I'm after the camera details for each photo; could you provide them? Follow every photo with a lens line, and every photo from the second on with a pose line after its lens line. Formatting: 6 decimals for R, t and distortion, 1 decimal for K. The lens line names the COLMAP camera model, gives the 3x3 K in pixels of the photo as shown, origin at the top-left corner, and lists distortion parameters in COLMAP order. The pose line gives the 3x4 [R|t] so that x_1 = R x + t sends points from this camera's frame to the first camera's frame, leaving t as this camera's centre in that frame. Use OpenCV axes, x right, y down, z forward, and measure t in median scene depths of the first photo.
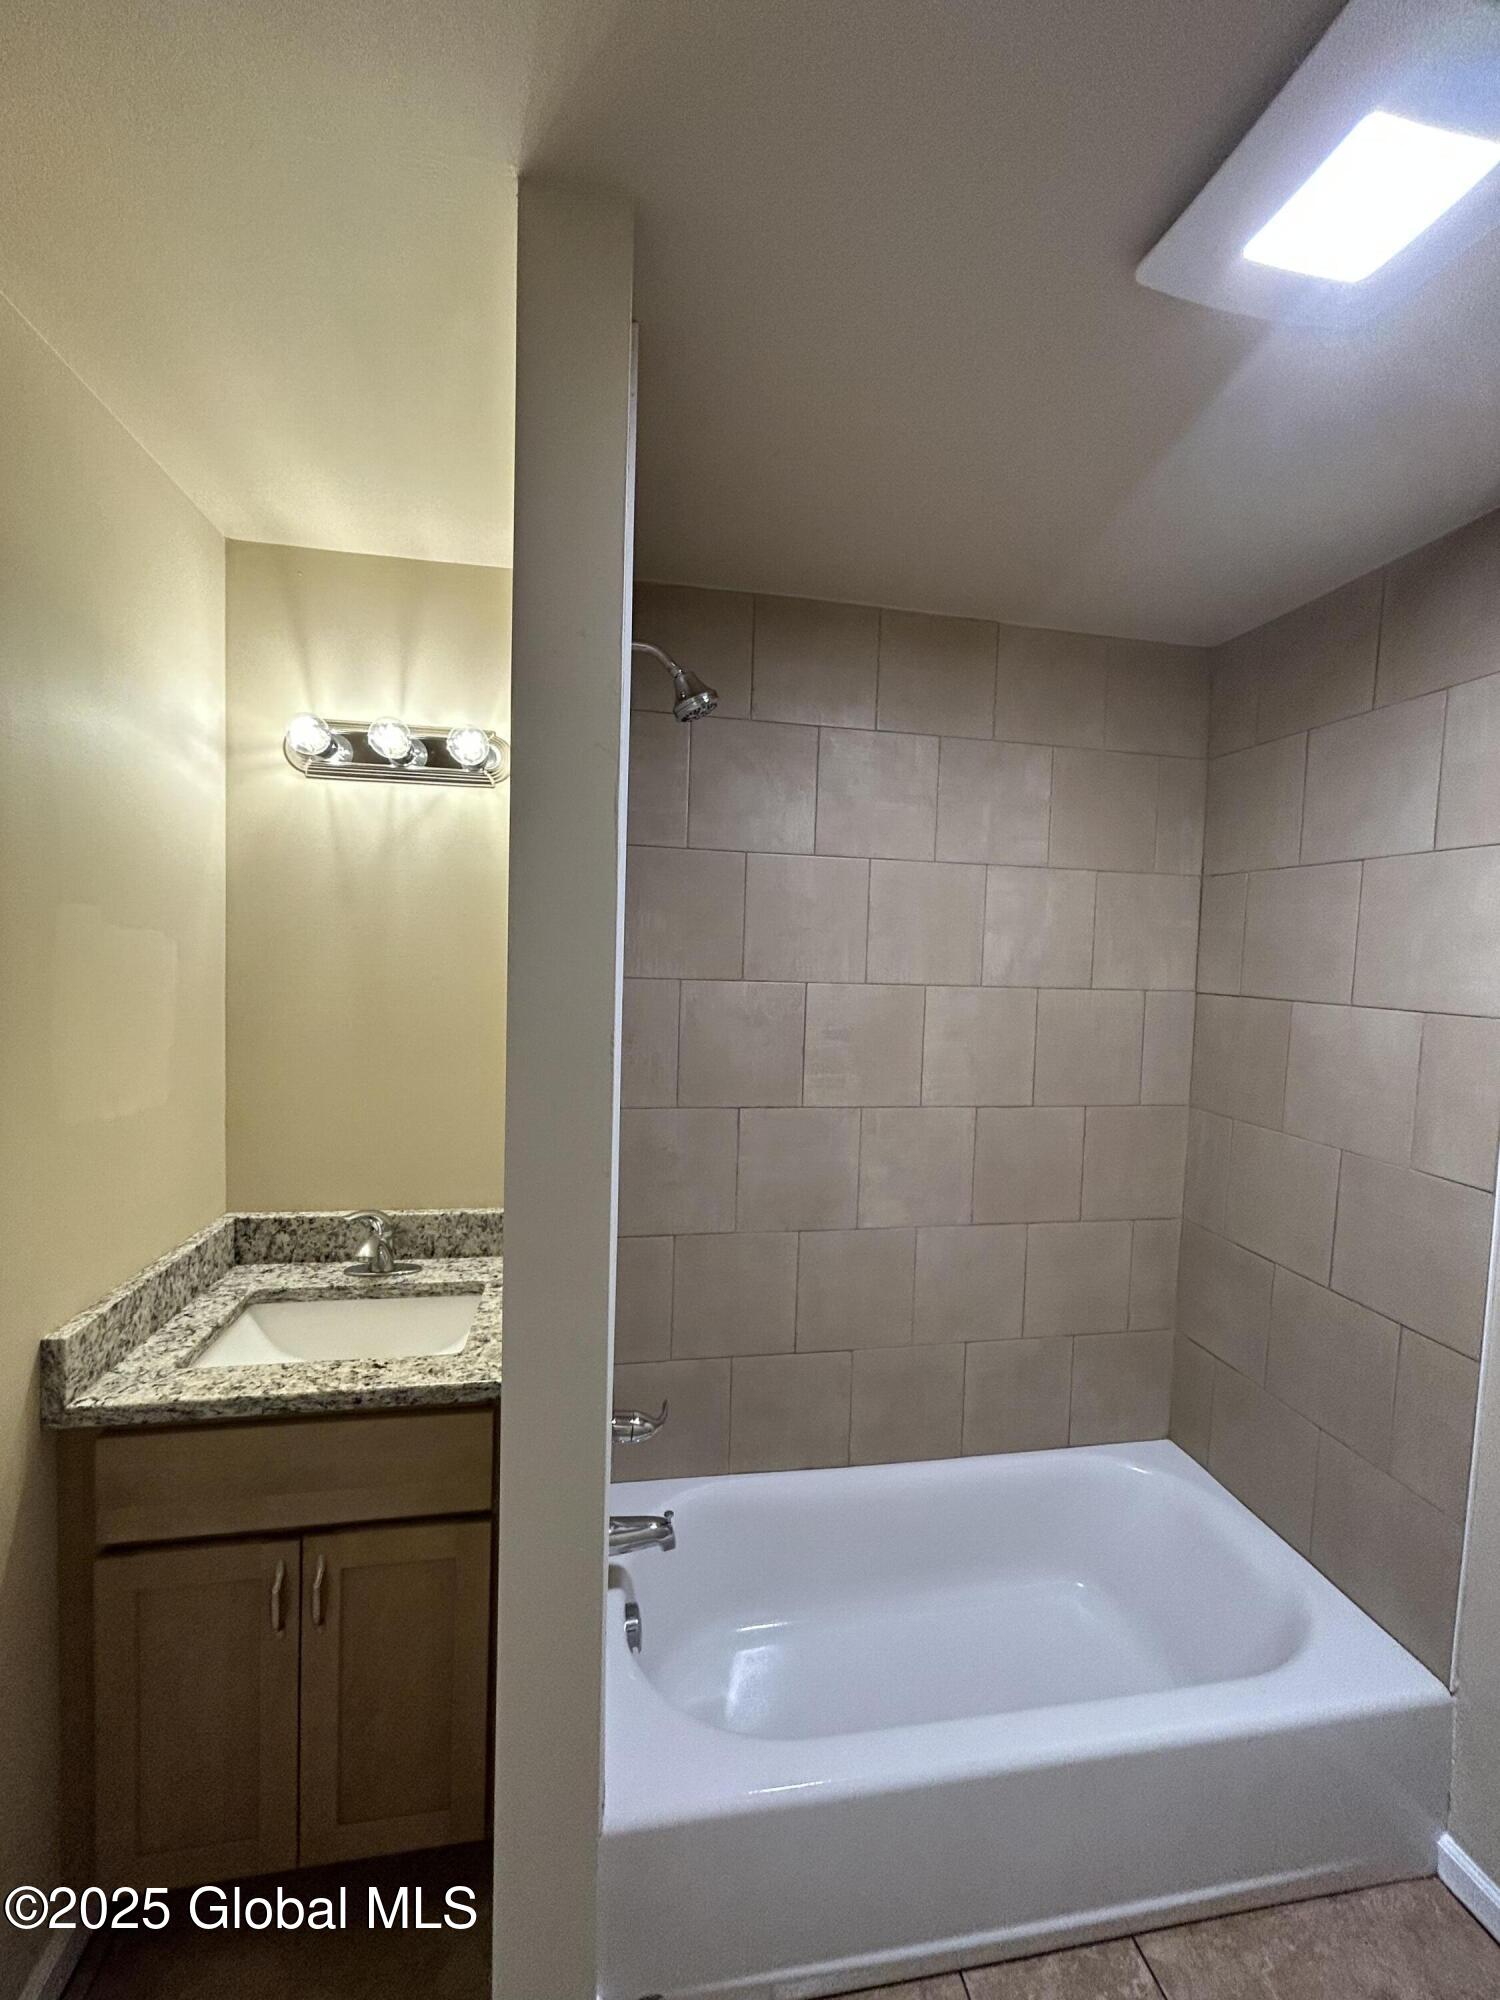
lens RADIAL K [[810.1, 0, 745.6], [0, 810.1, 991.6], [0, 0, 1]] dist [0.000872, 0.000344]
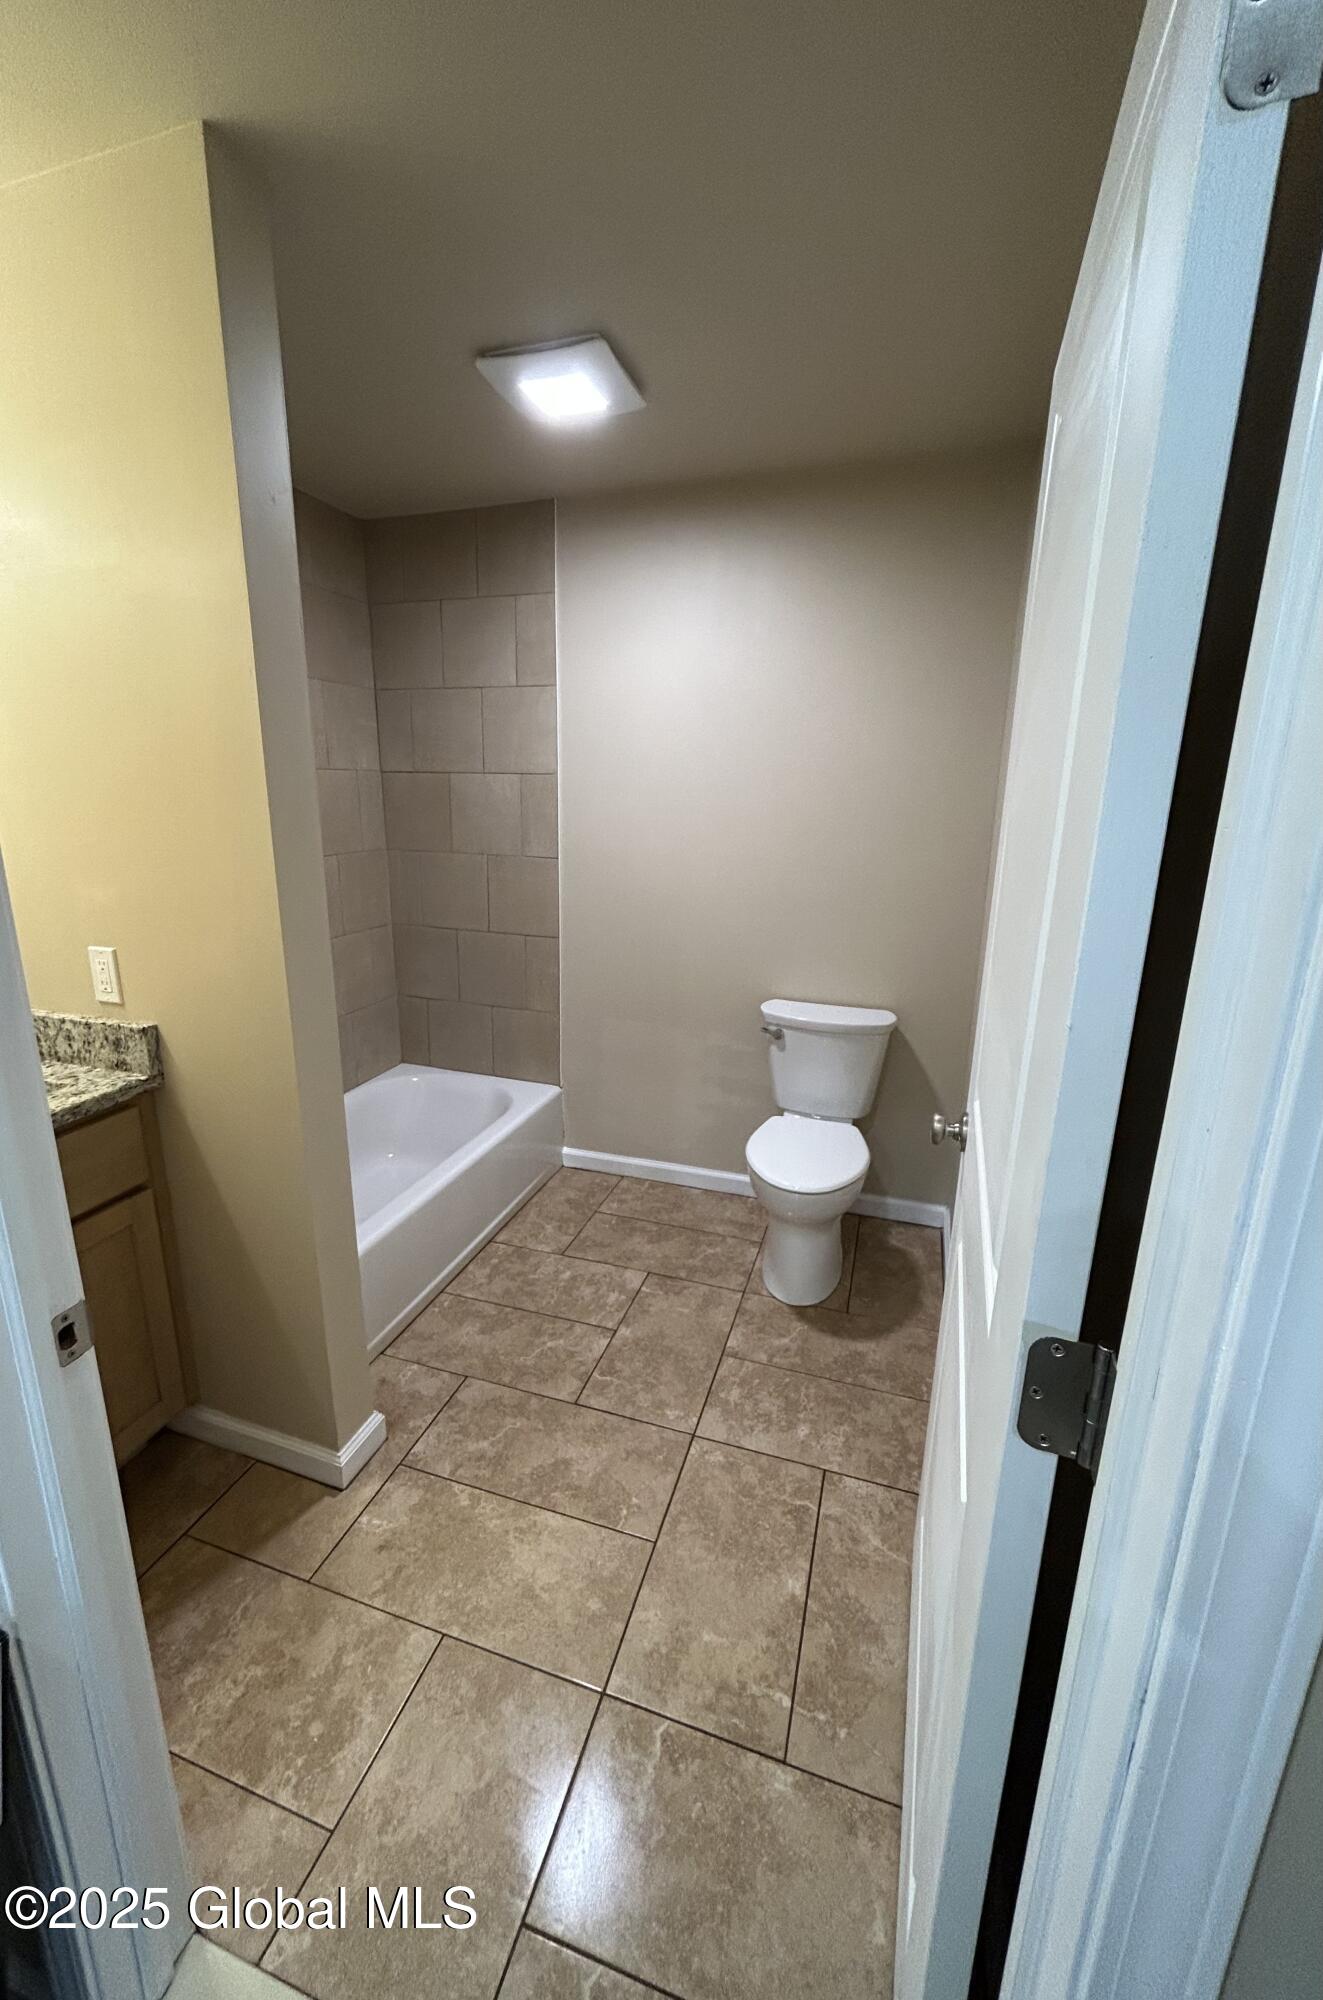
lens RADIAL K [[802.4, 0, 650.1], [0, 802.4, 999.8], [0, 0, 1]] dist [-0.002472, -0.000005]
pose [[0.474558, -0.257475, 0.841725, -0.765684], [0.056488, 0.963199, 0.262785, 0.061540], [-0.878410, -0.077160, 0.471638, -0.226165]]
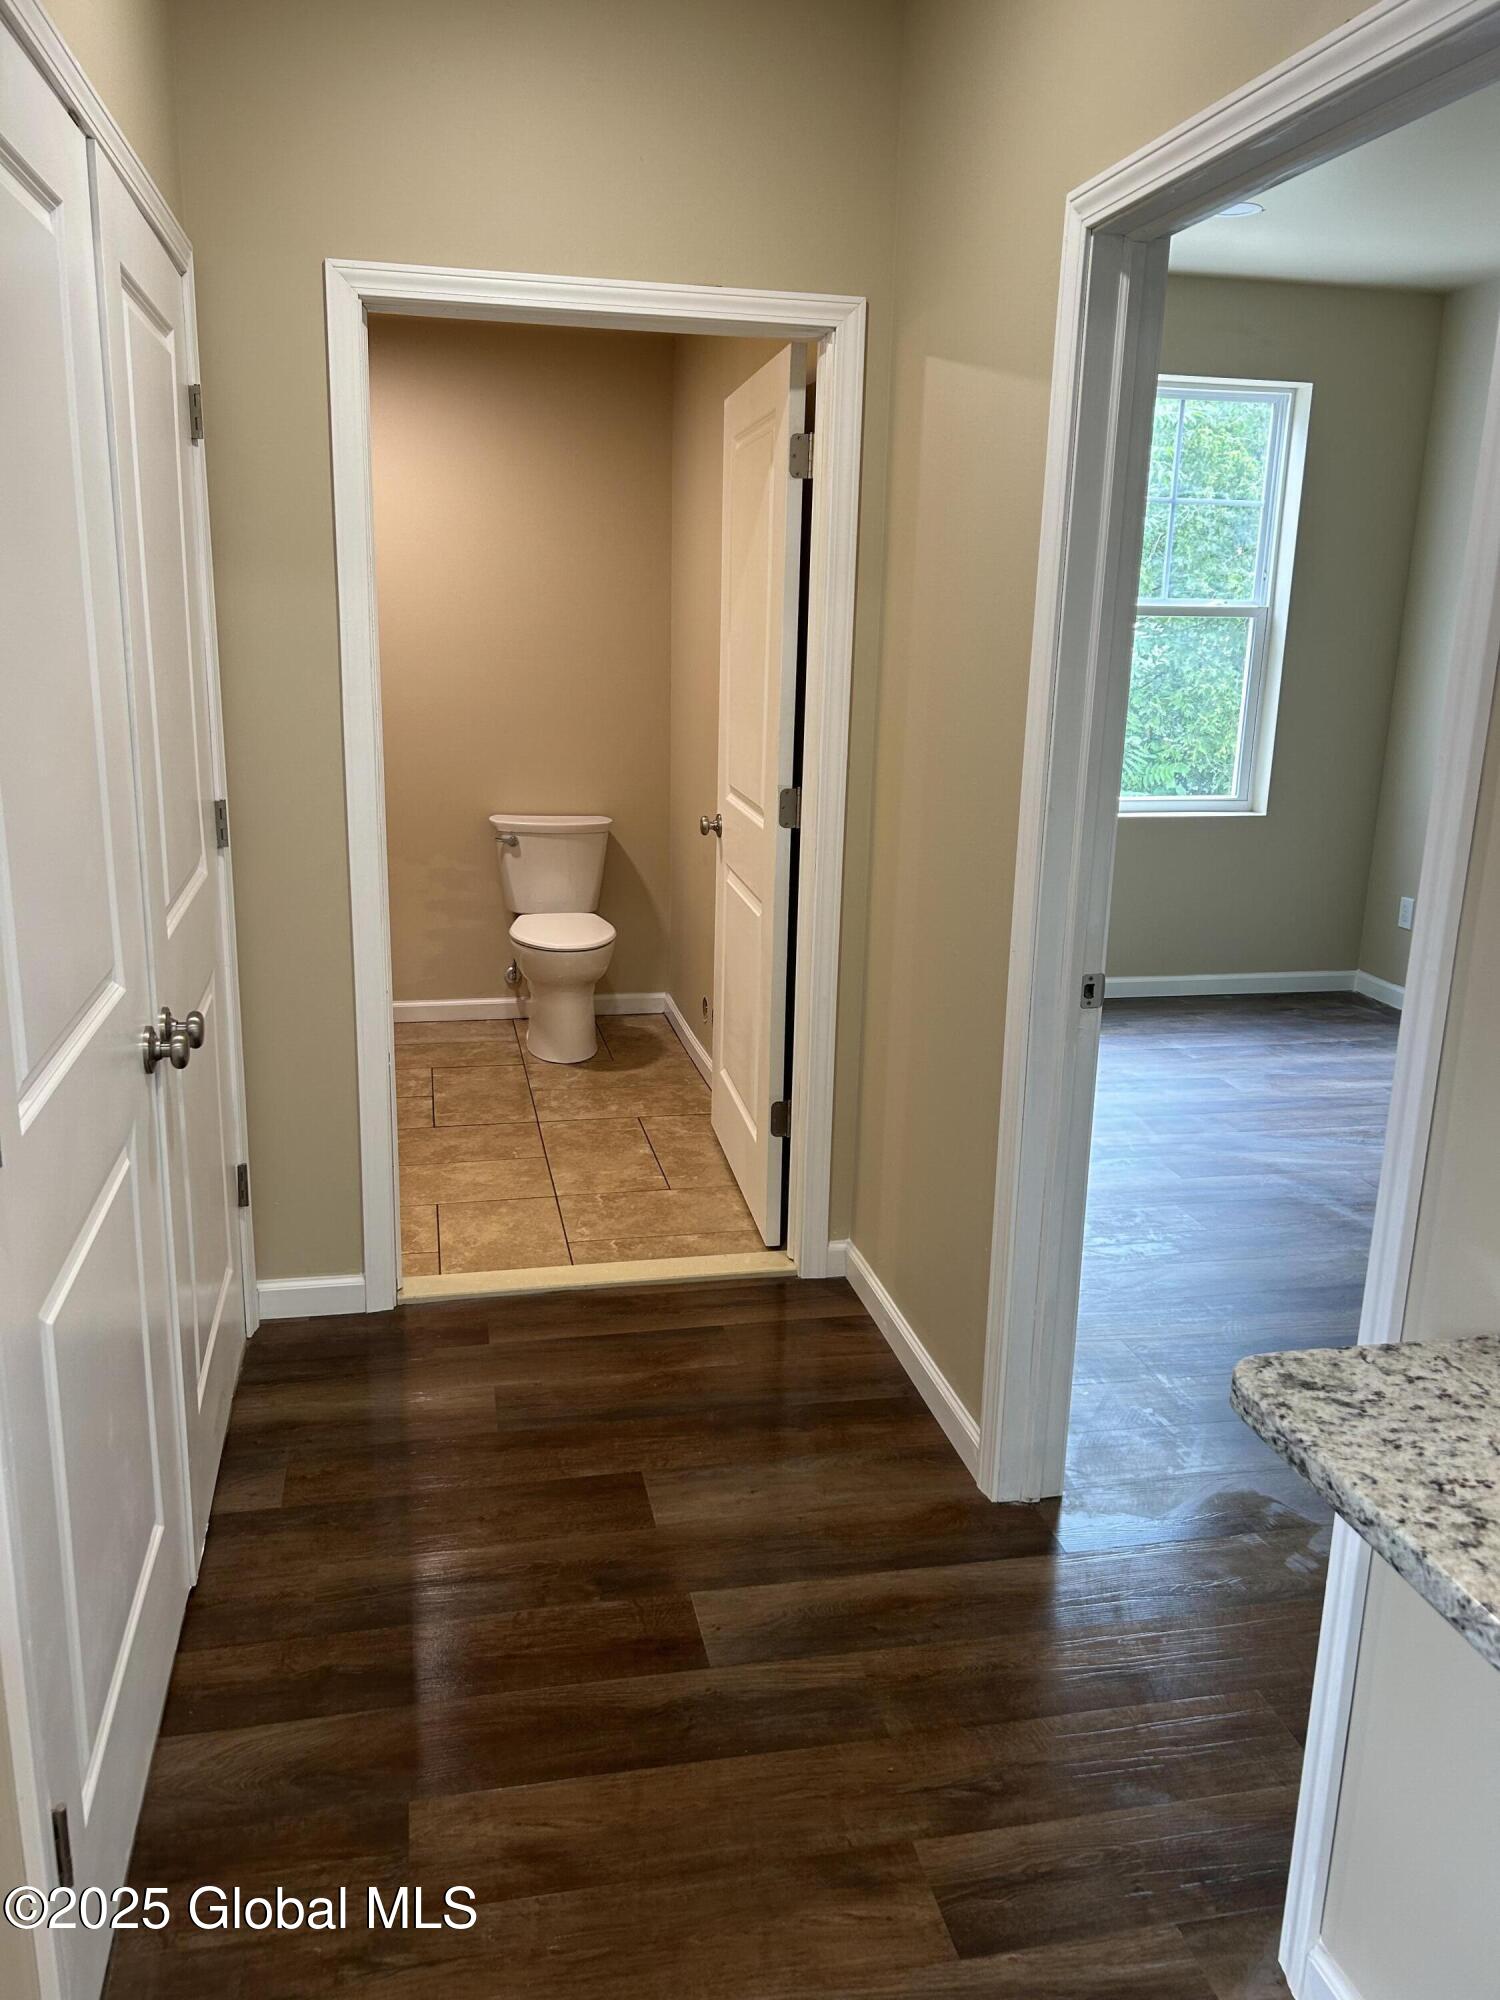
lens RADIAL K [[1524.7, 0, 751.7], [0, 1524.7, 998.1], [0, 0, 1]] dist [0.031291, -0.024590]
pose [[-0.042142, -0.281359, 0.958677, -2.807174], [0.032490, 0.958636, 0.282775, -0.037674], [-0.998583, 0.043064, -0.031257, -0.083421]]
